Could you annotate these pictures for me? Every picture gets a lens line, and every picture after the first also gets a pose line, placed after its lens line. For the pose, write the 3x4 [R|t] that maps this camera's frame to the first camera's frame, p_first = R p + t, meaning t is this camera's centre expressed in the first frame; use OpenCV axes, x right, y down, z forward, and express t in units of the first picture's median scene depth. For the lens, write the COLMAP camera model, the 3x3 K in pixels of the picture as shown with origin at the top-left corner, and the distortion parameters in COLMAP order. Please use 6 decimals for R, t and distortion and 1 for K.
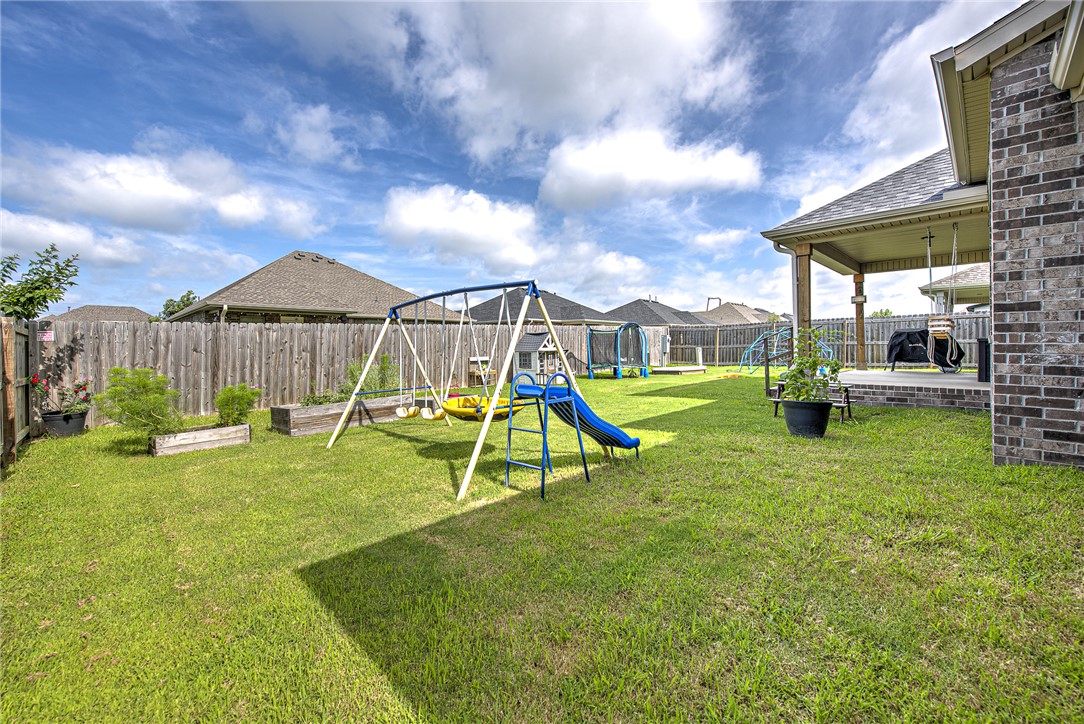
lens RADIAL K [[430.9, 0, 545.4], [0, 430.9, 359.1], [0, 0, 1]] dist [-0.000221, -0.000006]
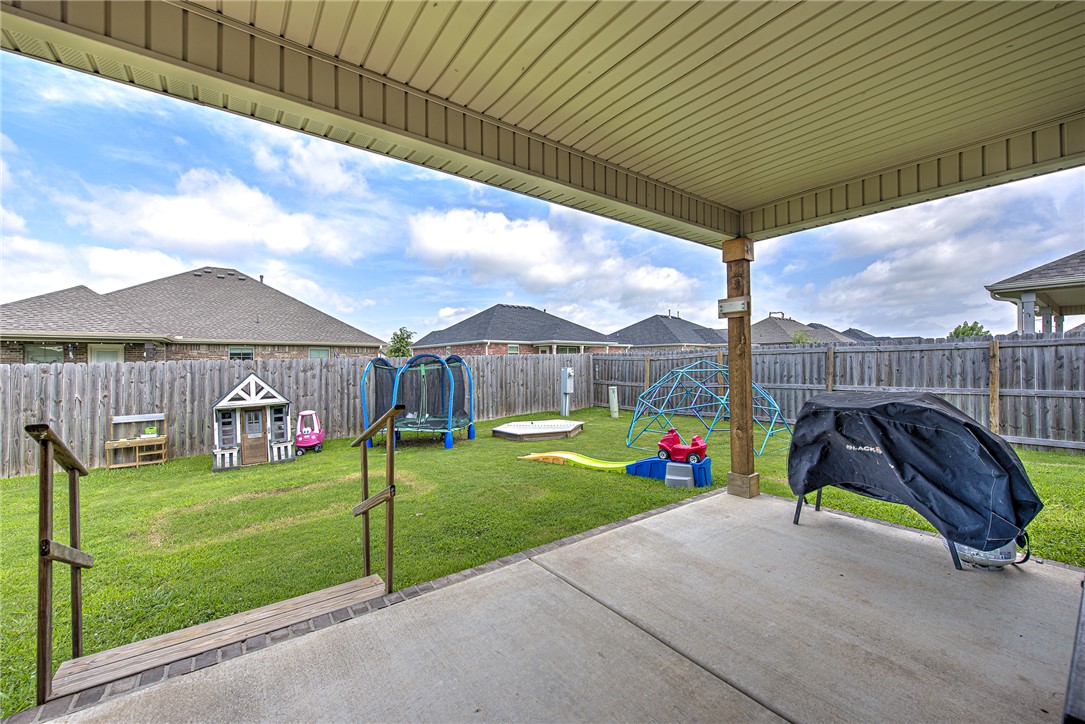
lens RADIAL K [[431.3, 0, 541.0], [0, 431.3, 359.8], [0, 0, 1]] dist [-0.000221, -0.000006]
pose [[0.990083, -0.002094, -0.140468, 0.445981], [-0.003703, 0.999152, -0.040995, -0.054575], [0.140435, 0.041108, 0.989236, 0.437333]]
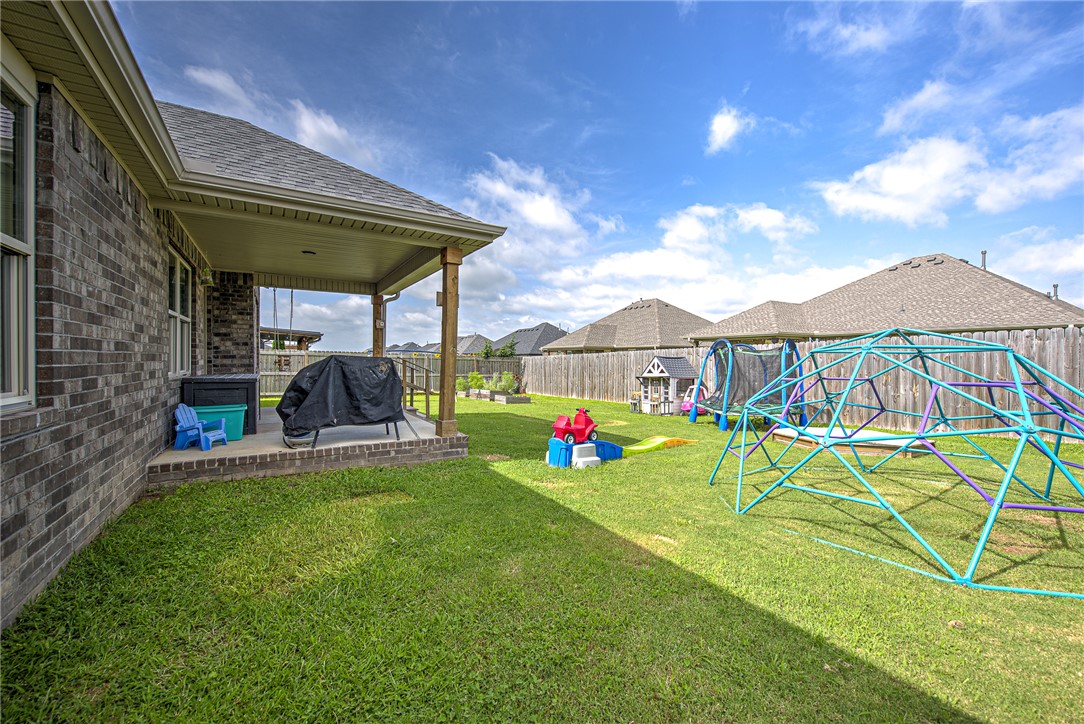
lens RADIAL K [[430.9, 0, 542.5], [0, 430.9, 360.5], [0, 0, 1]] dist [-0.000221, -0.000006]
pose [[-0.218336, 0.005159, -0.975860, 0.884750], [-0.034860, 0.999307, 0.013082, -0.053294], [0.975251, 0.036875, -0.218005, 0.891311]]
